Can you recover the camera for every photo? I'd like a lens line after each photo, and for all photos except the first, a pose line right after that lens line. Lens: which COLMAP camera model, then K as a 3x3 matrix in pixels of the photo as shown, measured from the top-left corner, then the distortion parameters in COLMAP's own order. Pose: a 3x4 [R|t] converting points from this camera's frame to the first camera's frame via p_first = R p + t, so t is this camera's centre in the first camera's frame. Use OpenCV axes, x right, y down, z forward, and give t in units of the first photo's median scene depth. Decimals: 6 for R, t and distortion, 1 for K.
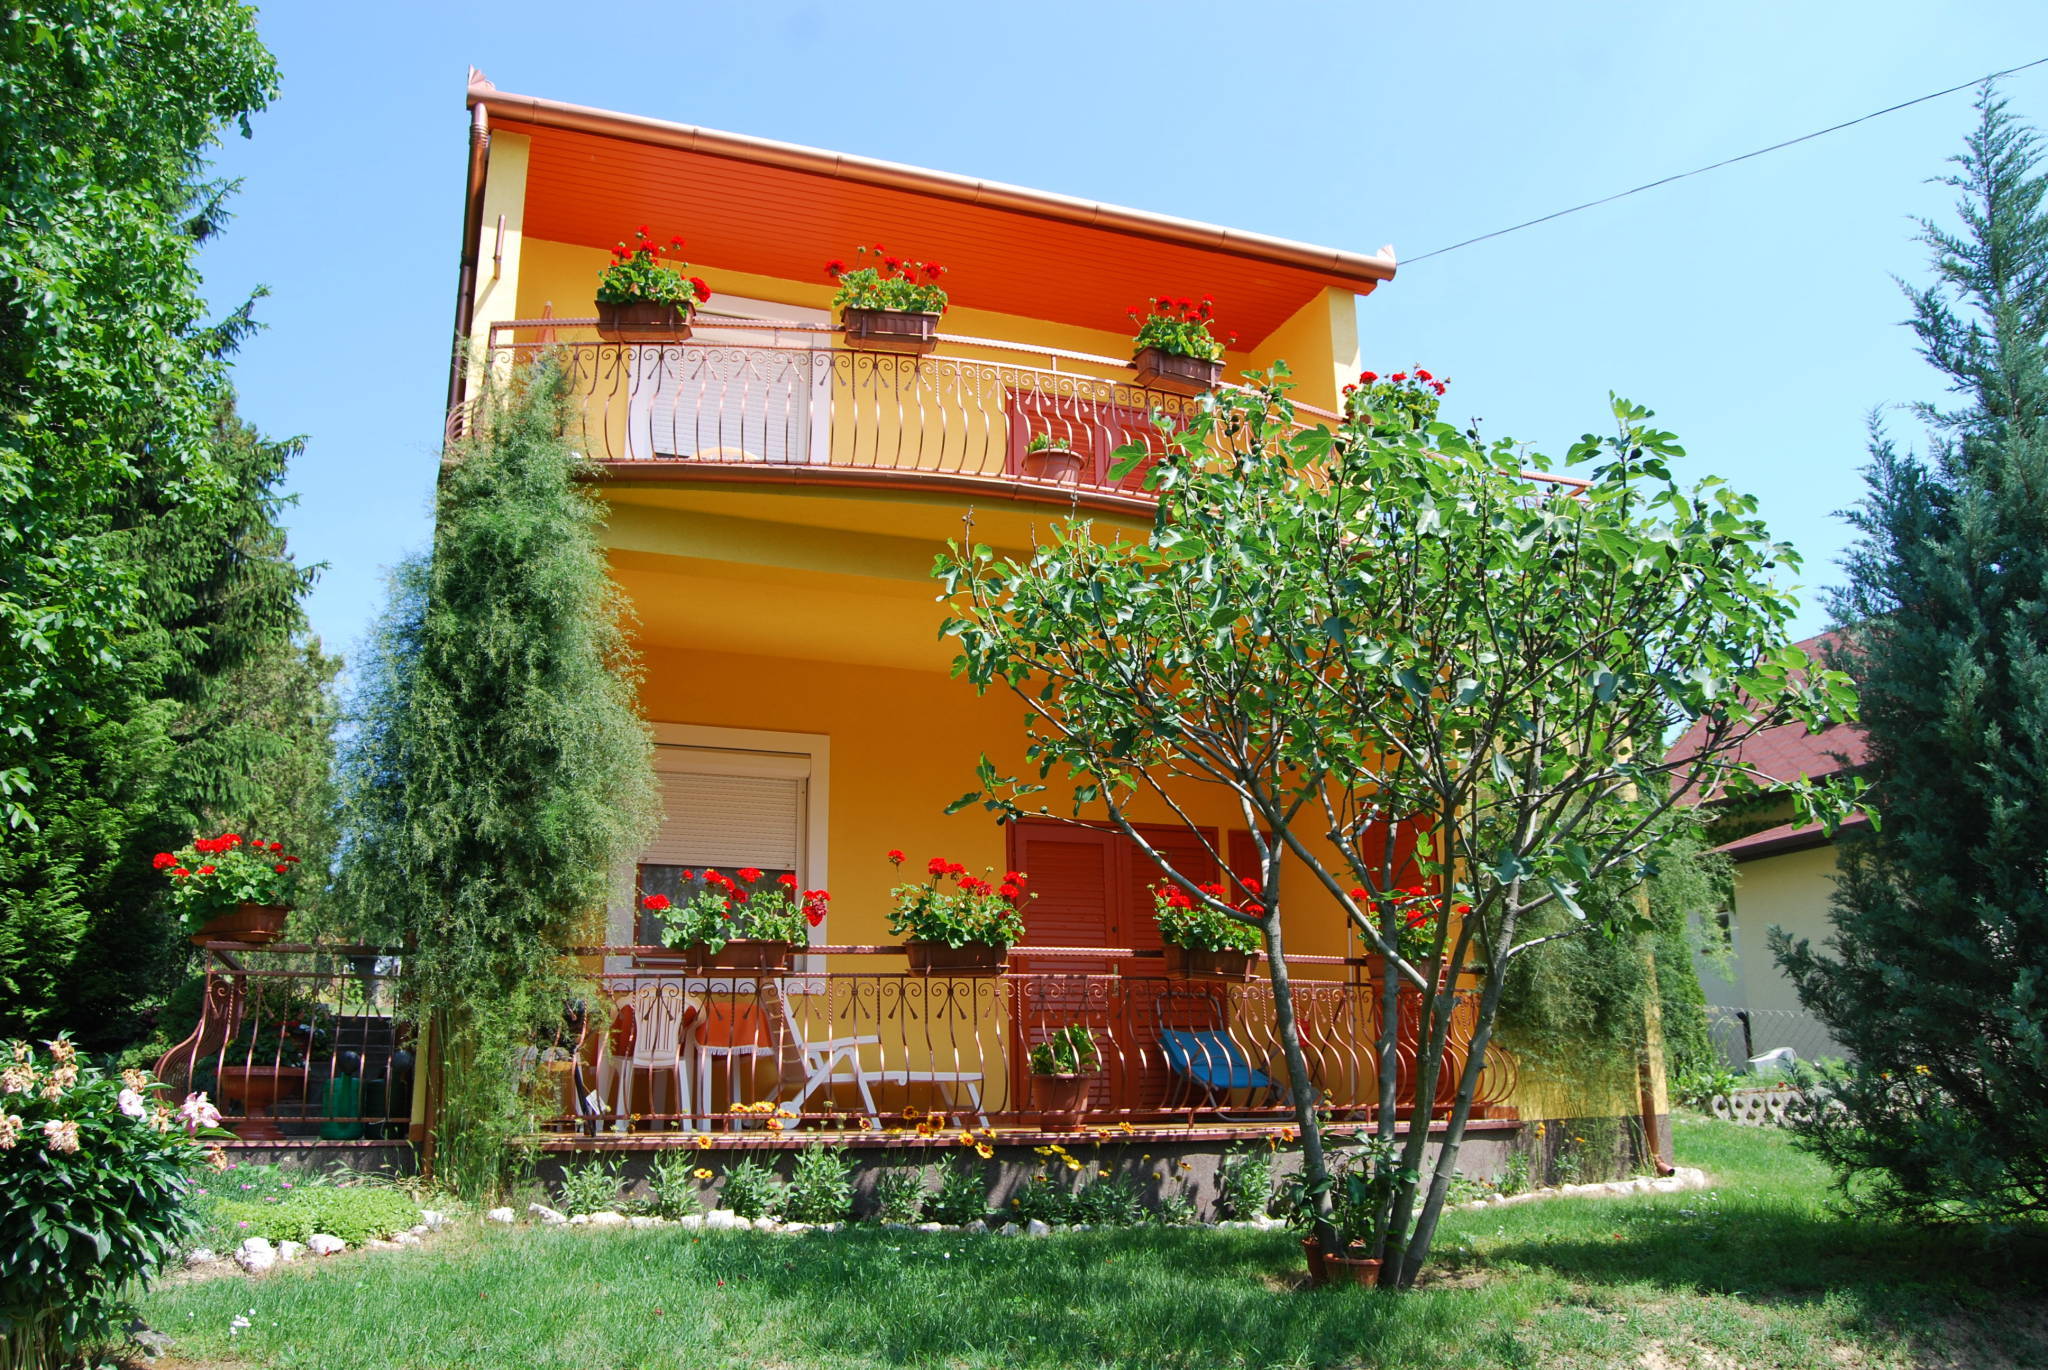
lens RADIAL K [[1628.3, 0, 1024.0], [0, 1628.3, 685.0], [0, 0, 1]] dist [-0.054521, 0.015190]
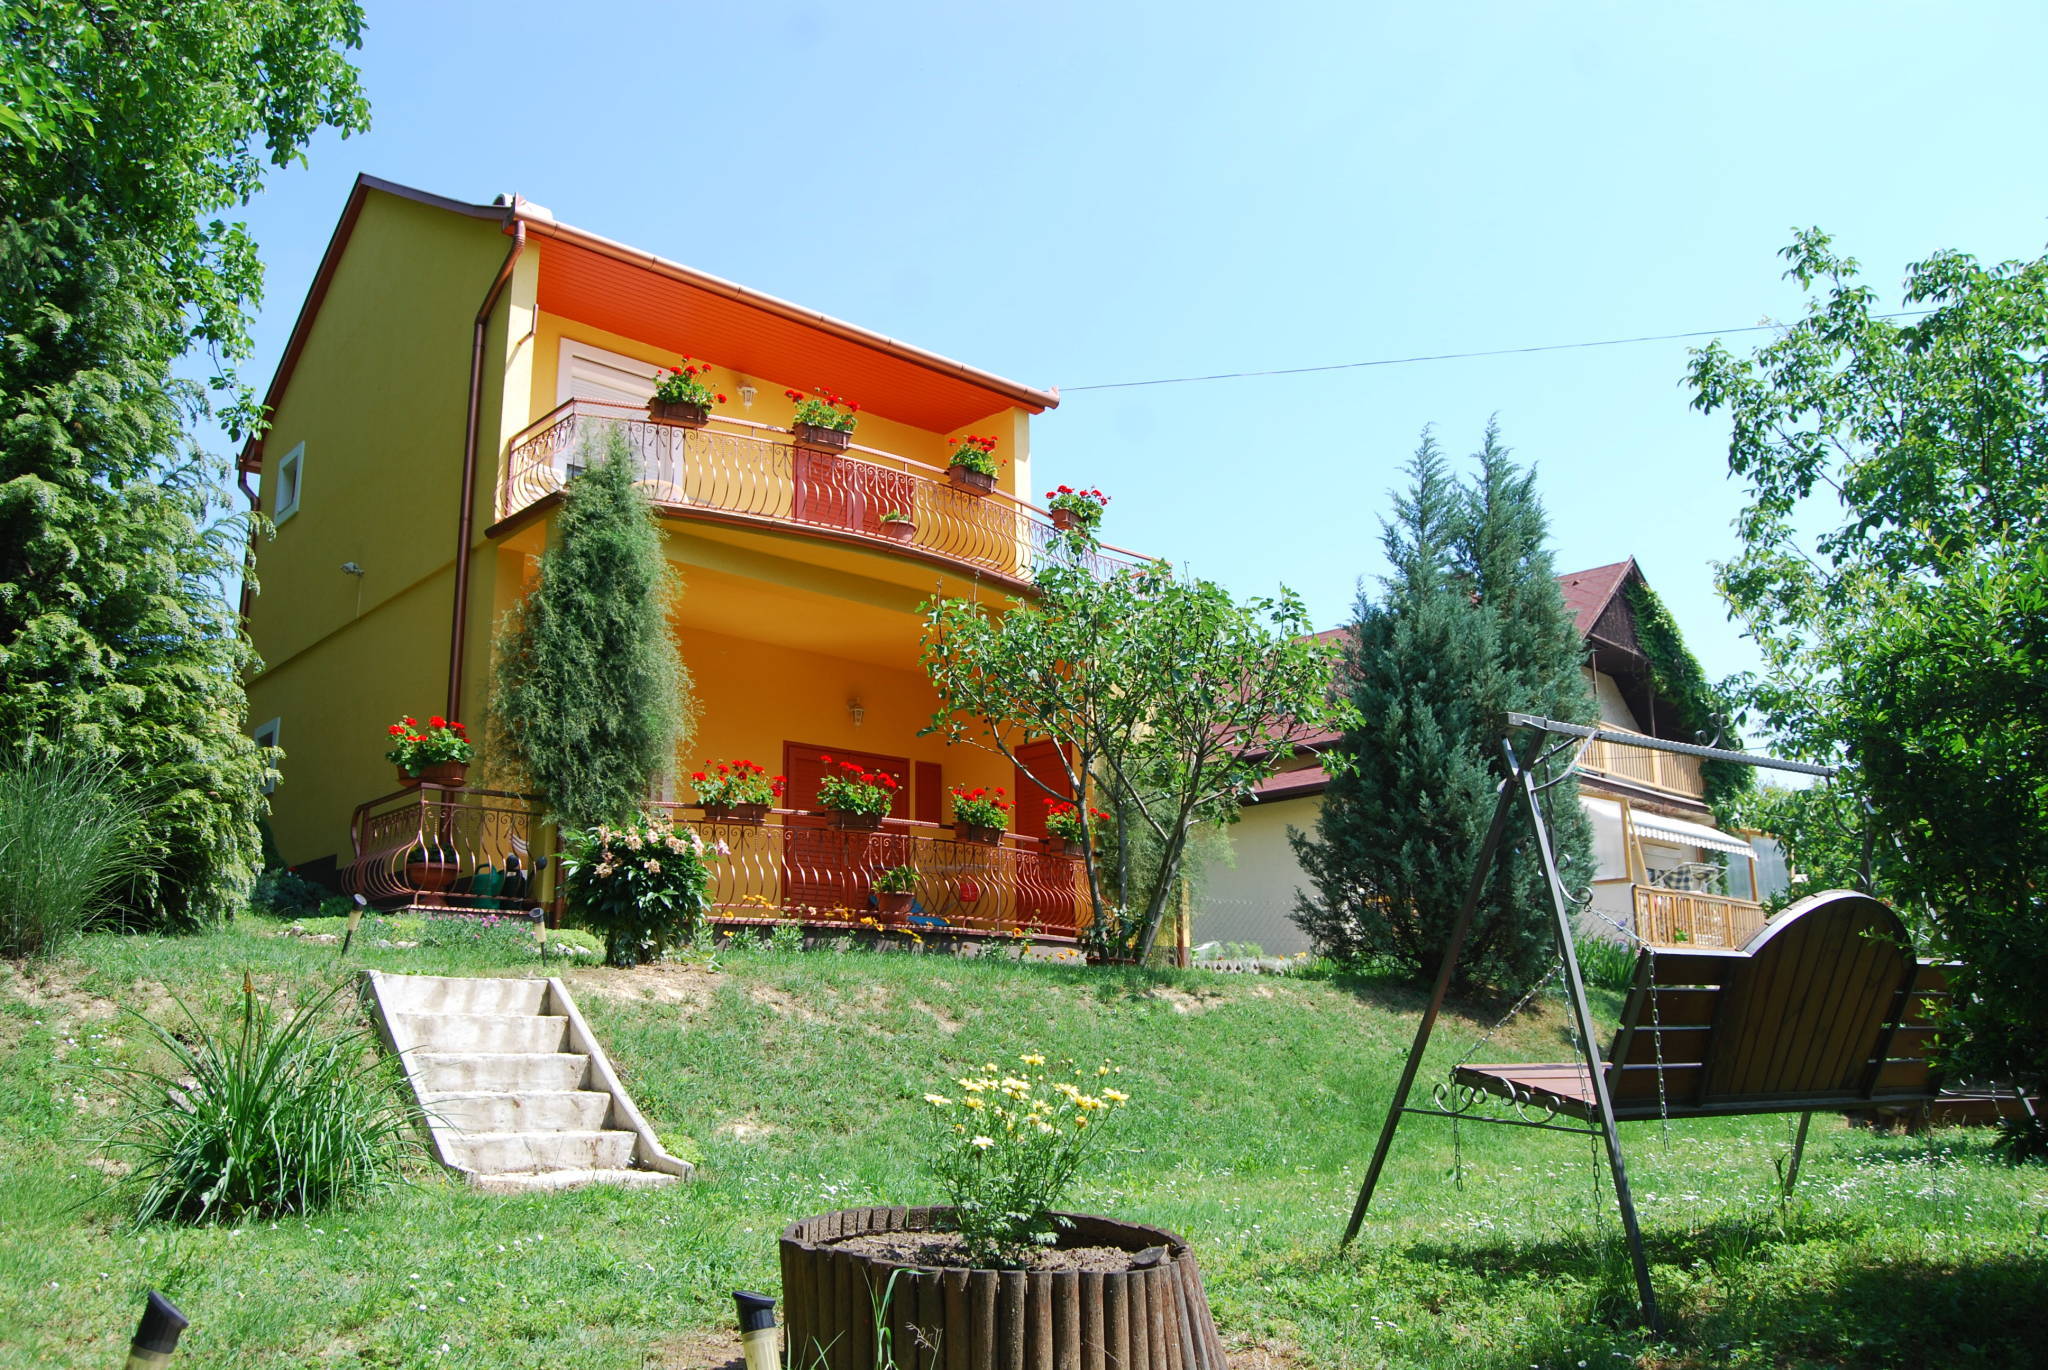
lens RADIAL K [[1618.8, 0, 1024.0], [0, 1618.8, 685.0], [0, 0, 1]] dist [0.001950, 0.000186]
pose [[0.932149, 0.088685, 0.351045, -0.582812], [-0.099366, 0.994972, 0.012492, -0.018059], [-0.348173, -0.046527, 0.936275, -0.790318]]
